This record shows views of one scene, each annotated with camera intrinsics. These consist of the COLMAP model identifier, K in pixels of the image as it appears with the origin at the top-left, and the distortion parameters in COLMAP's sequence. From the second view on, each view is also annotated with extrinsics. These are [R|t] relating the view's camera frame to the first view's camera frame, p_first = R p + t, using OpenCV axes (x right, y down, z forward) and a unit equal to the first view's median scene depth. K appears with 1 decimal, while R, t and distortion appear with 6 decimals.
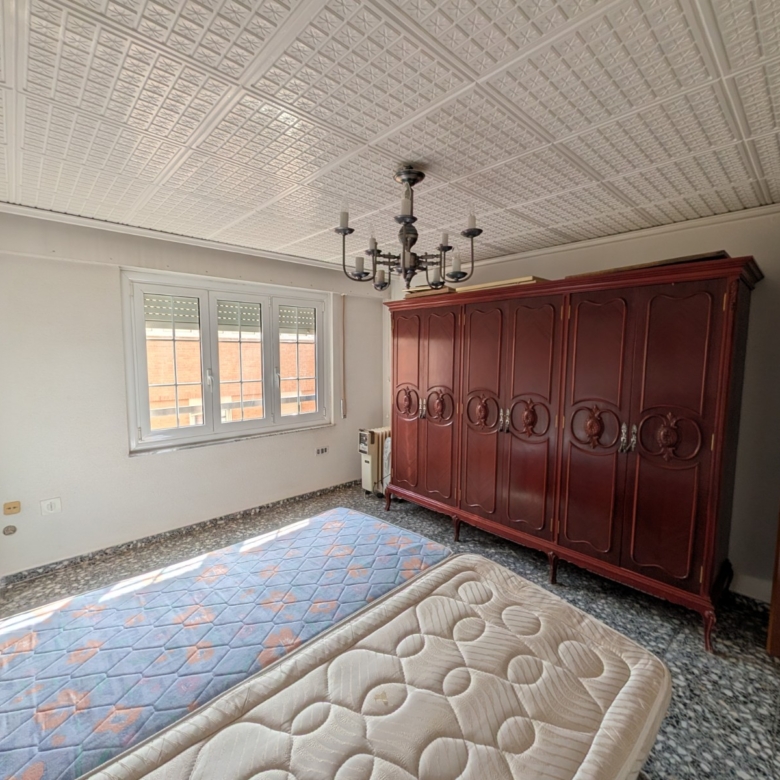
lens RADIAL K [[400.2, 0, 379.9], [0, 400.2, 371.6], [0, 0, 1]] dist [0.000358, -0.000695]
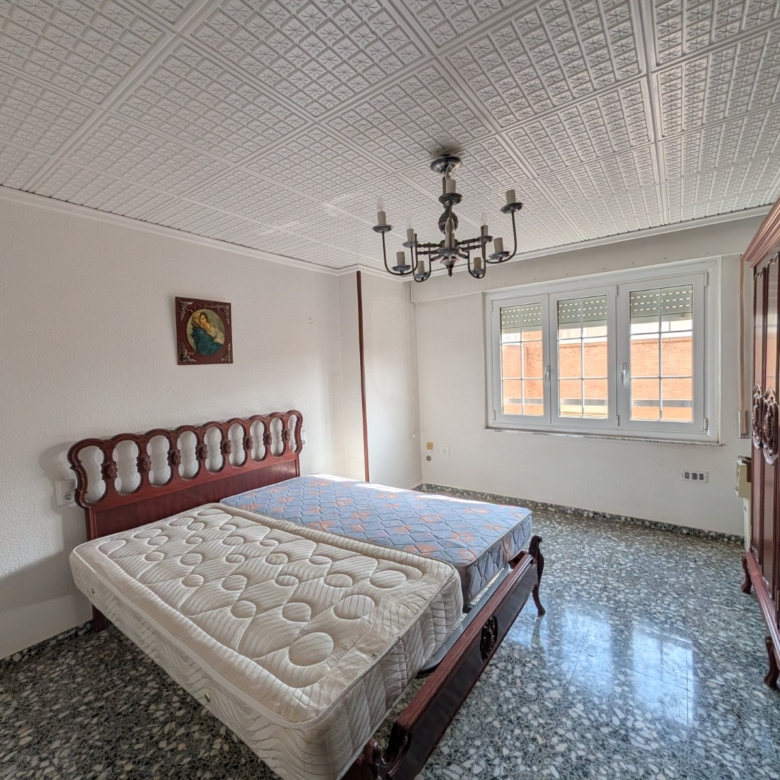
lens RADIAL K [[398.3, 0, 390.0], [0, 398.3, 388.4], [0, 0, 1]] dist [-0.001034, 0.000817]
pose [[0.199374, 0.043479, -0.978958, 0.801953], [-0.016895, 0.999019, 0.040929, 0.030957], [0.979778, 0.008380, 0.199913, 0.550156]]
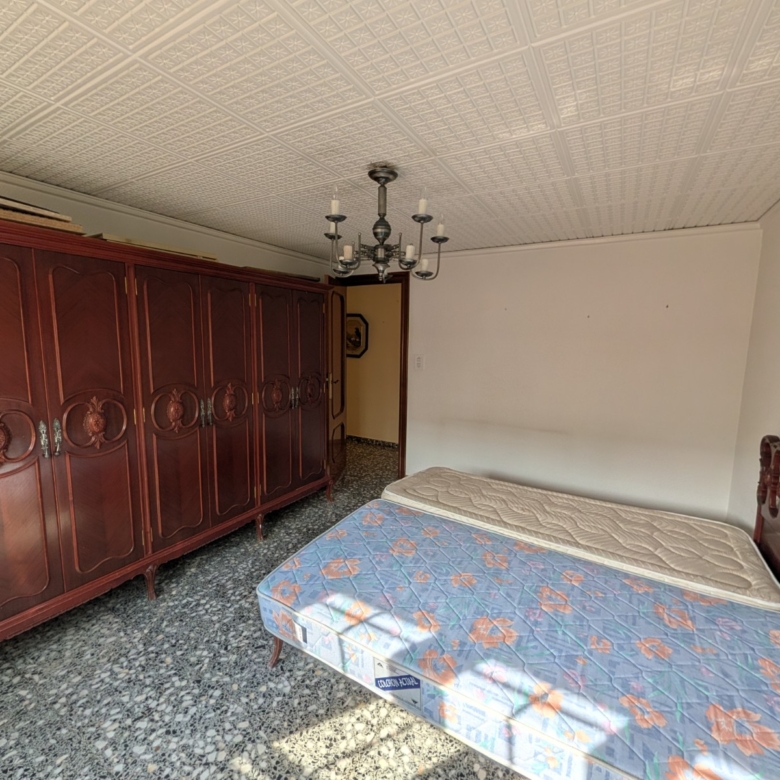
lens RADIAL K [[398.3, 0, 390.0], [0, 398.3, 388.4], [0, 0, 1]] dist [-0.001034, 0.000817]
pose [[-0.297798, -0.117853, 0.947326, -0.787449], [0.048435, 0.989207, 0.138289, -0.044426], [-0.953400, 0.087065, -0.288875, 1.052449]]
